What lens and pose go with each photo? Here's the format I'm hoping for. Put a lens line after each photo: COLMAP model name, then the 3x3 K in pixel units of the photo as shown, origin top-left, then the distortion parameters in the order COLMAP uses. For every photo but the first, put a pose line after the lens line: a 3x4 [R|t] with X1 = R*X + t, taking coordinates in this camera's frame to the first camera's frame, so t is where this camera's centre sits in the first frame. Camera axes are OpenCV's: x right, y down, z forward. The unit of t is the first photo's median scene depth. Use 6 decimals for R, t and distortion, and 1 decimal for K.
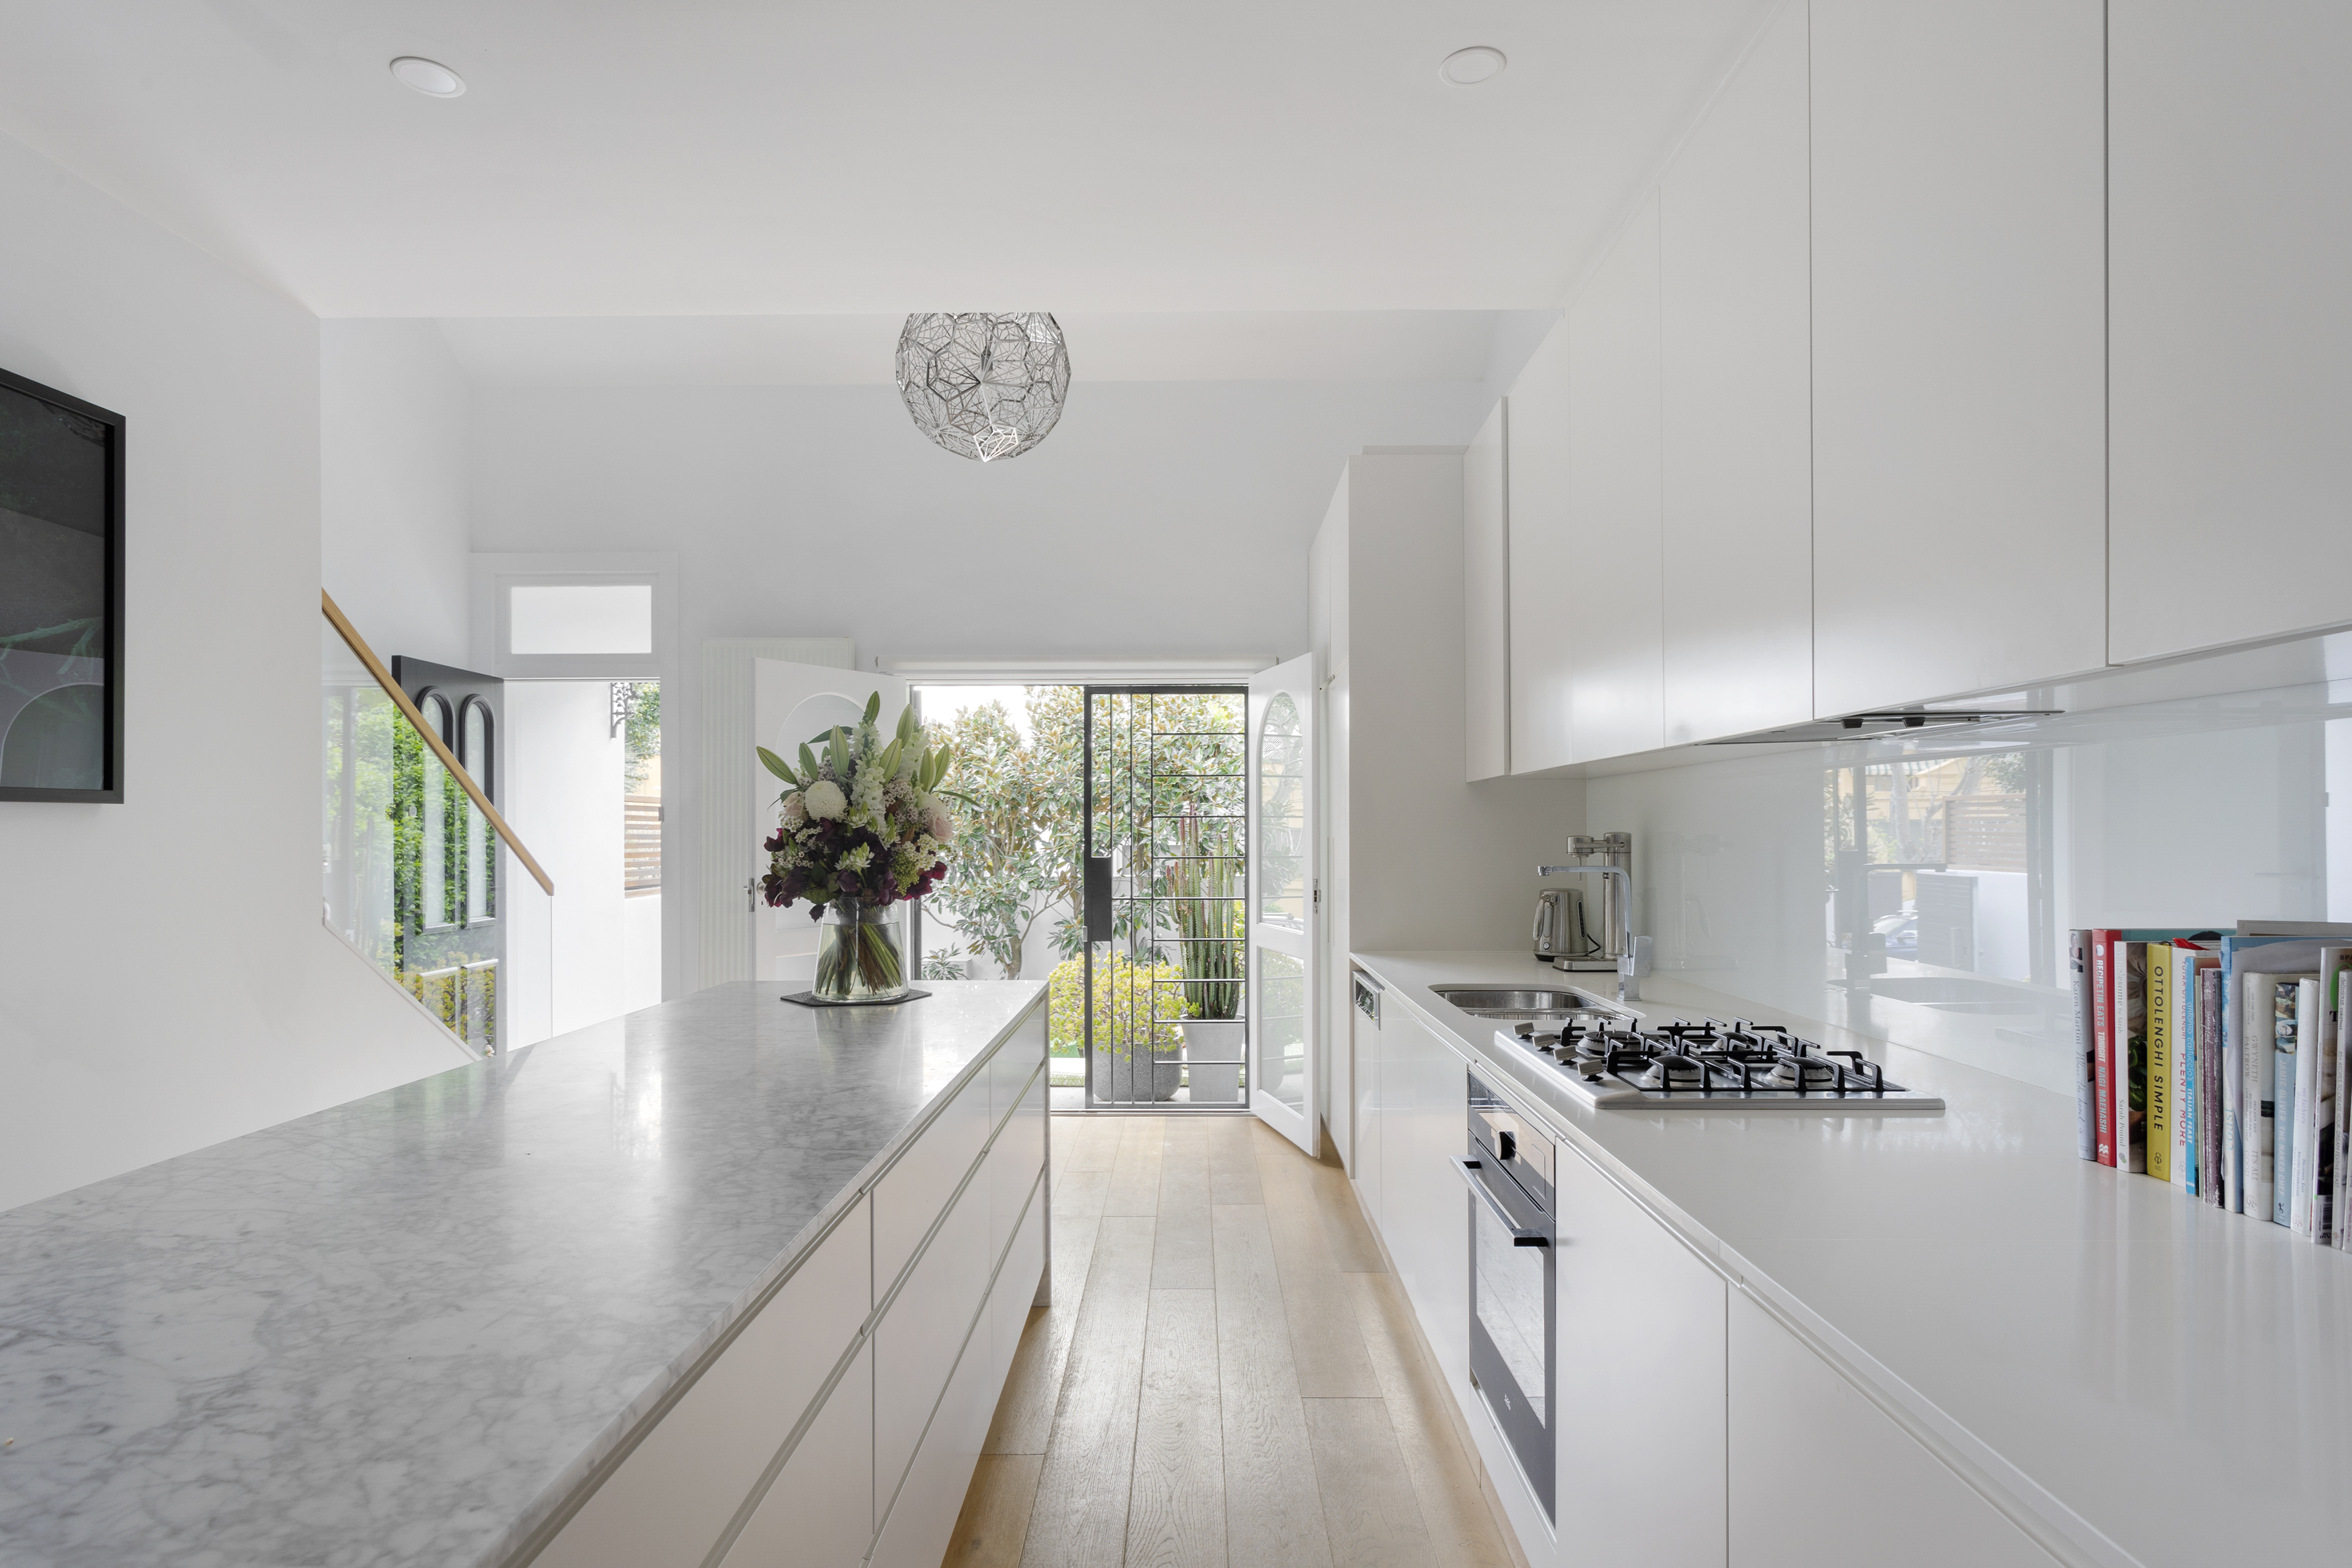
lens RADIAL K [[1314.9, 0, 1175.5], [0, 1314.9, 796.5], [0, 0, 1]] dist [0.002307, 0.001368]
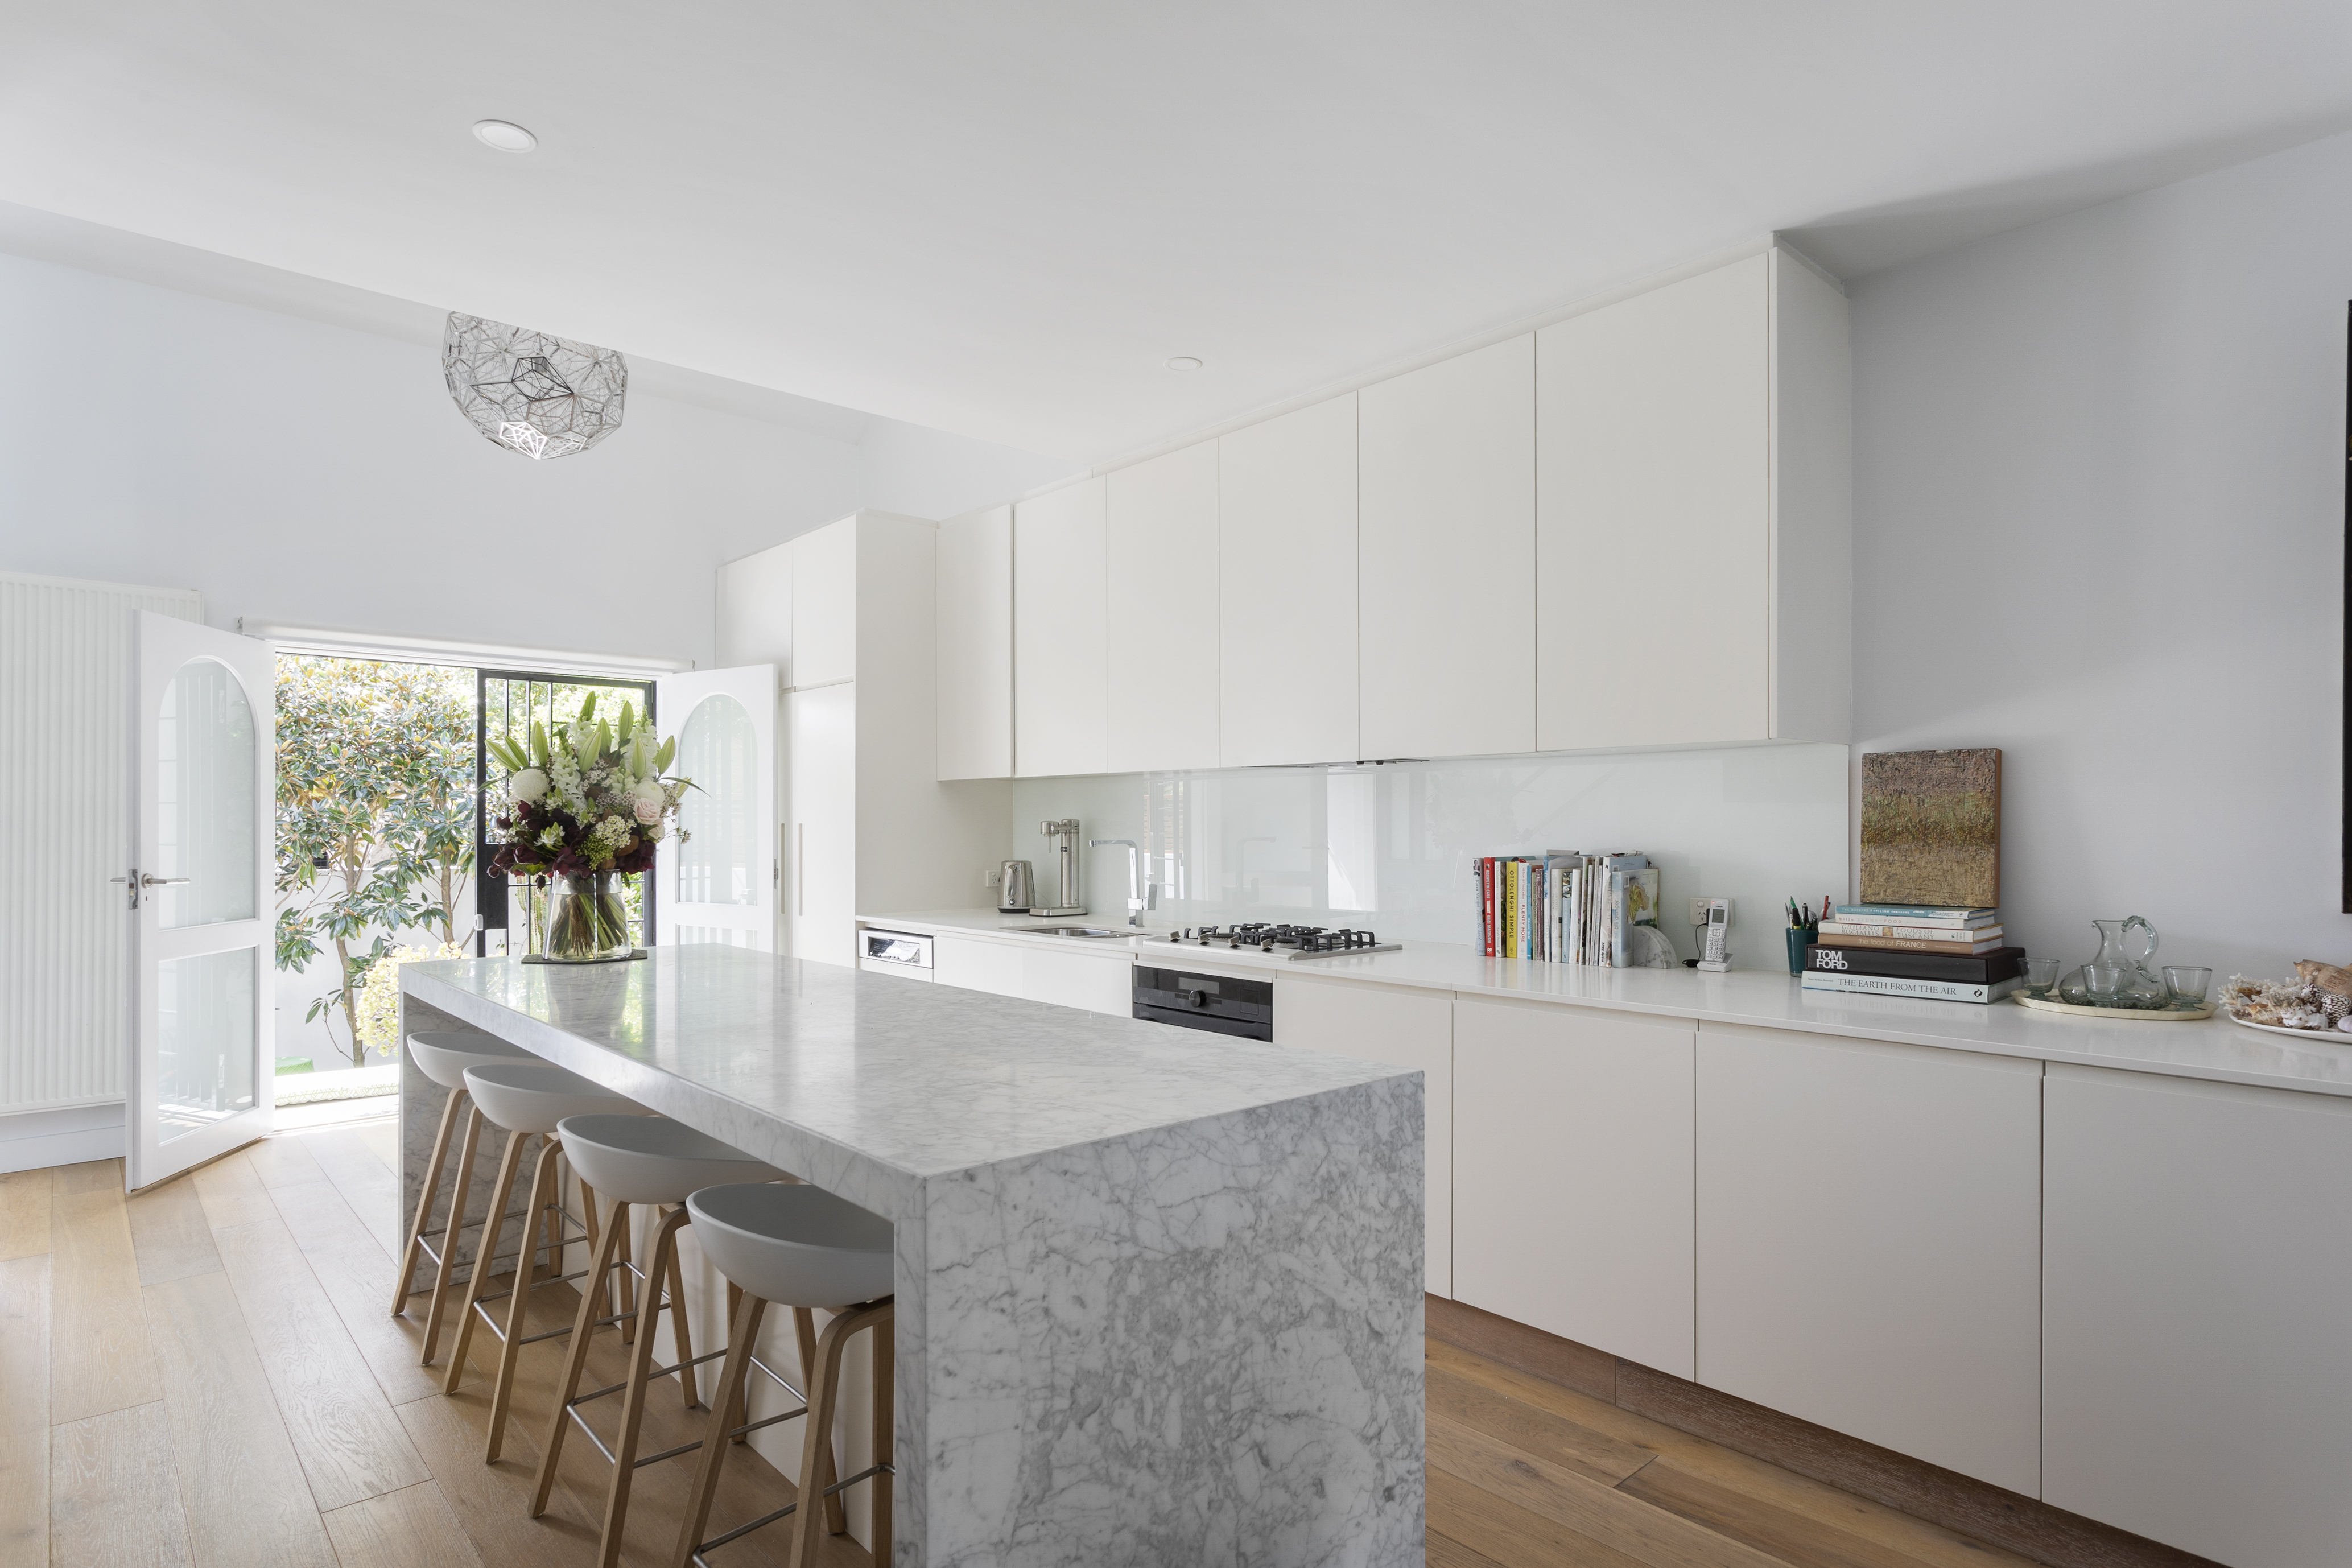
lens RADIAL K [[1314.9, 0, 1197.0], [0, 1314.9, 820.5], [0, 0, 1]] dist [0.002307, 0.001368]
pose [[0.742889, 0.007013, 0.669377, -0.895499], [-0.022194, 0.999653, 0.014158, 0.009203], [-0.669046, -0.025374, 0.742788, -0.283671]]
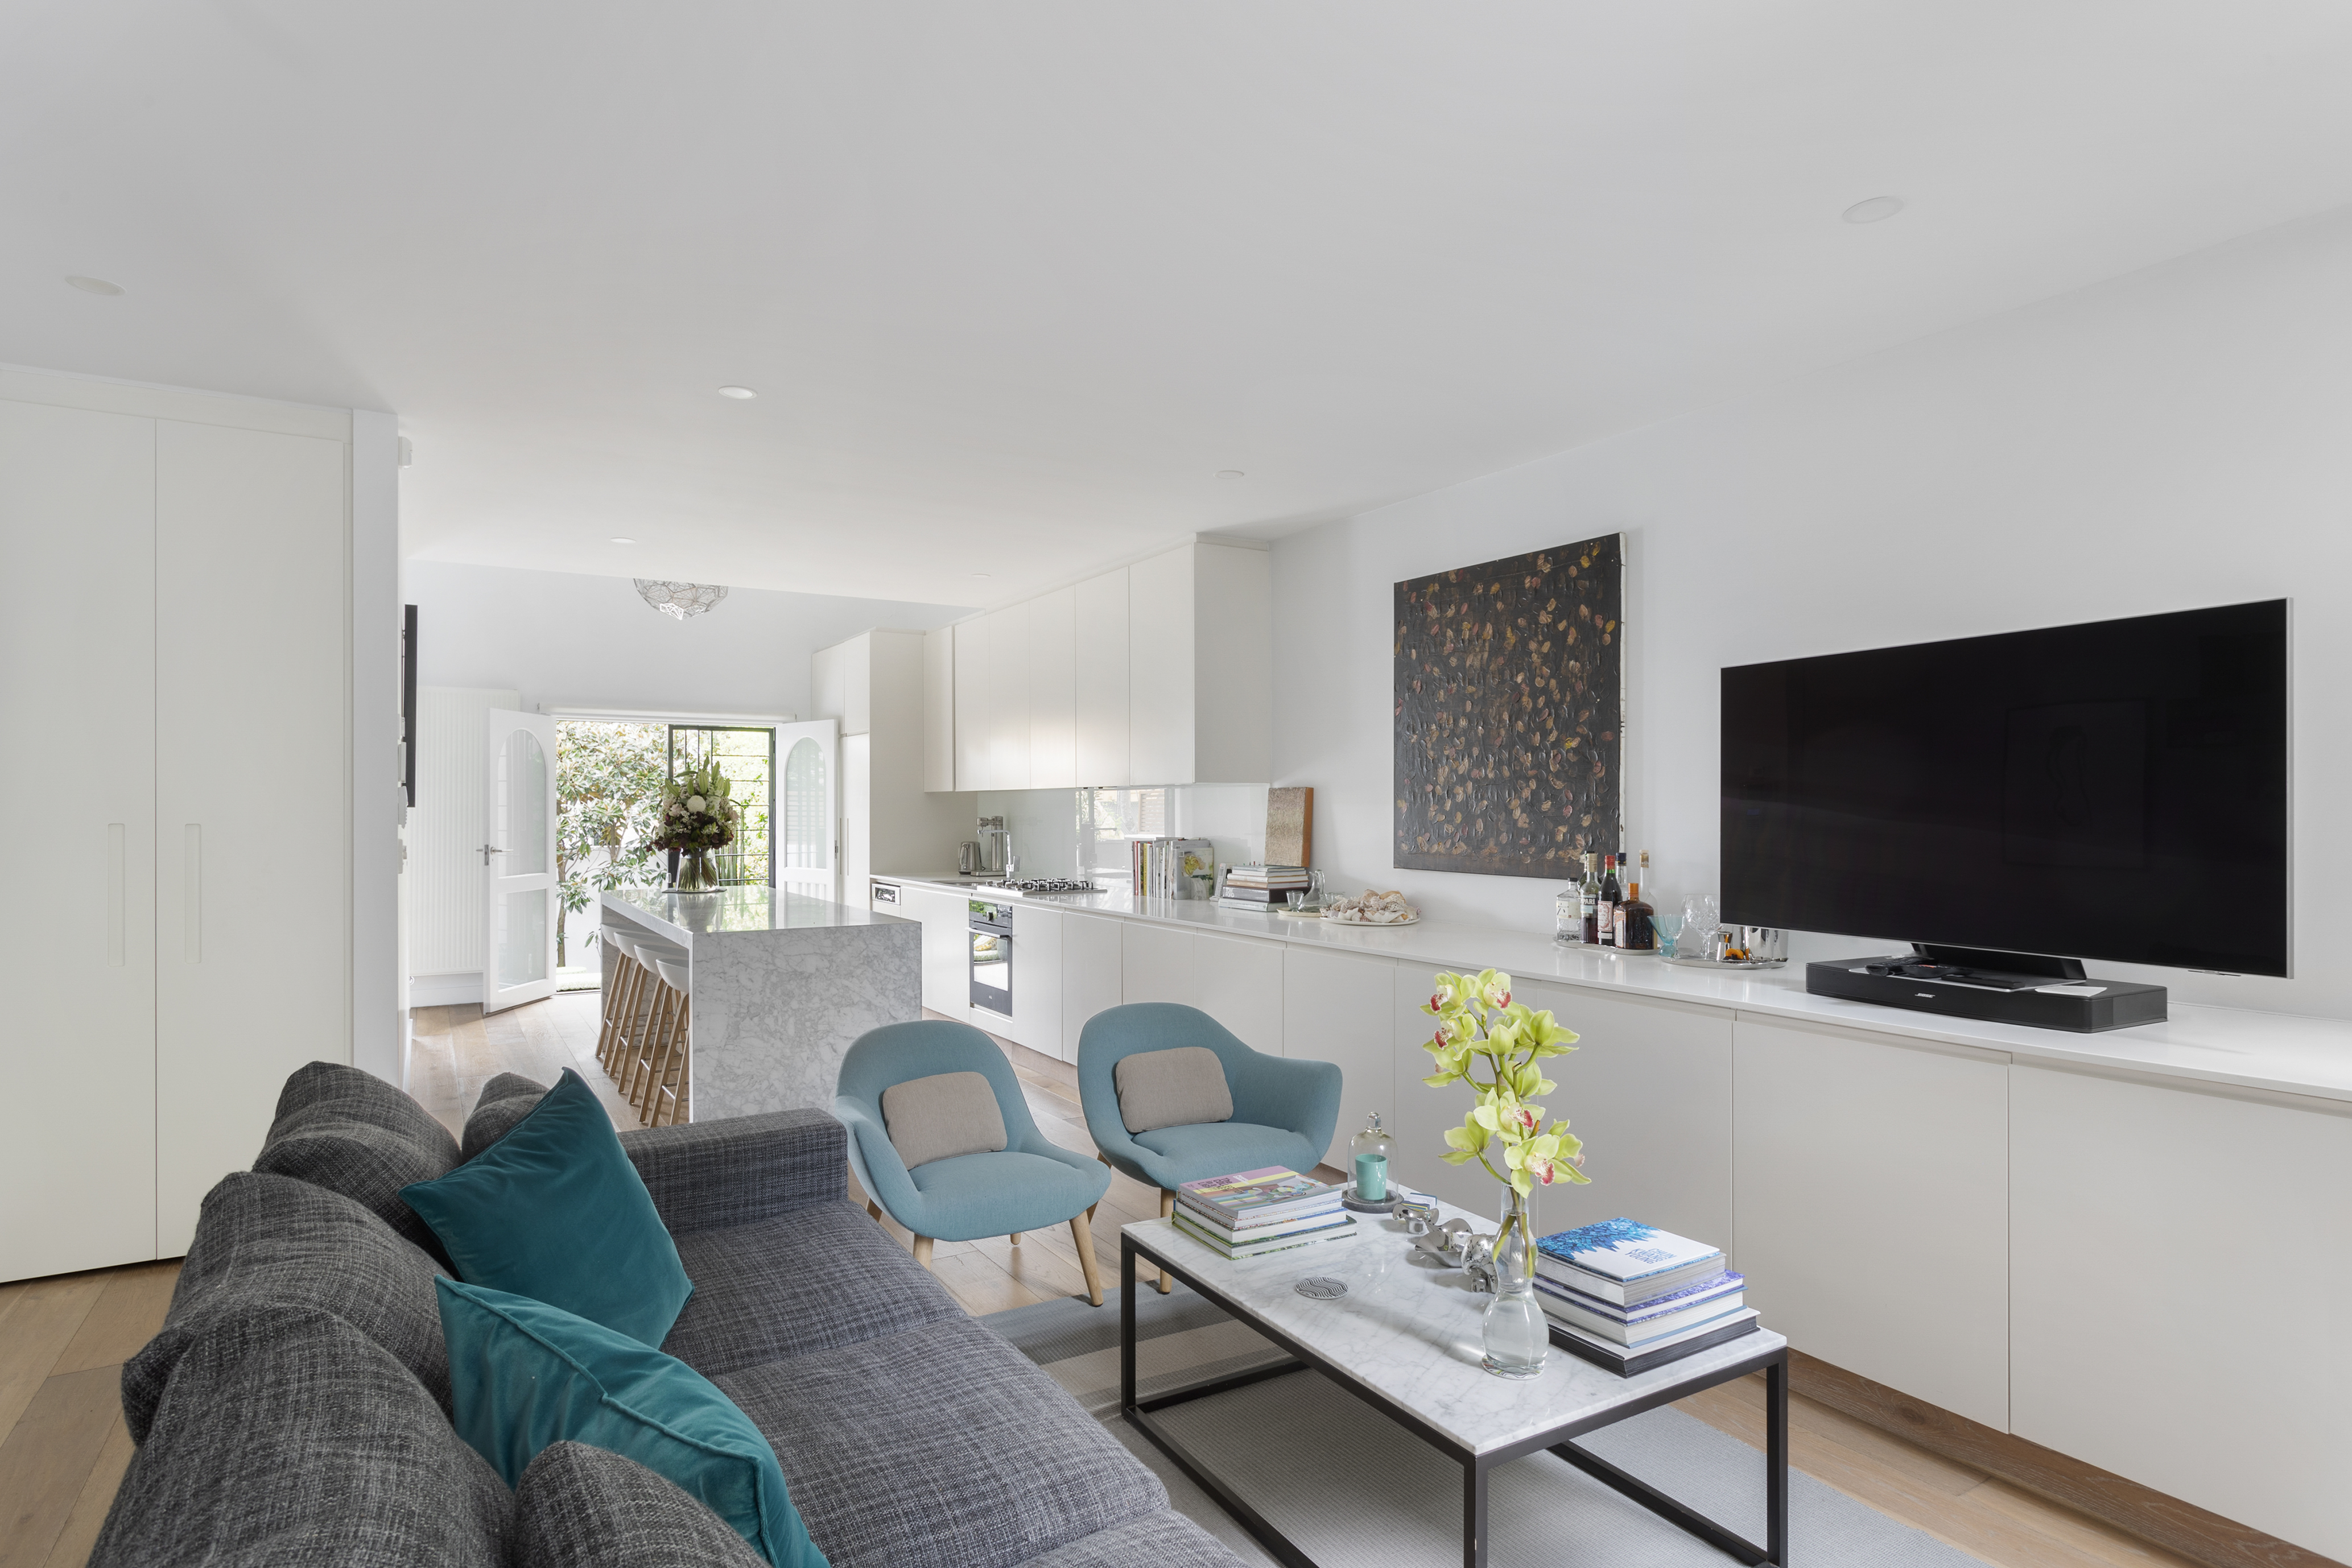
lens RADIAL K [[1314.9, 0, 1181.4], [0, 1314.9, 799.8], [0, 0, 1]] dist [0.002307, 0.001368]
pose [[0.855428, 0.004849, 0.517899, -1.003910], [-0.016014, 0.999726, 0.017091, -0.079258], [-0.517674, -0.022914, 0.855271, -1.970483]]
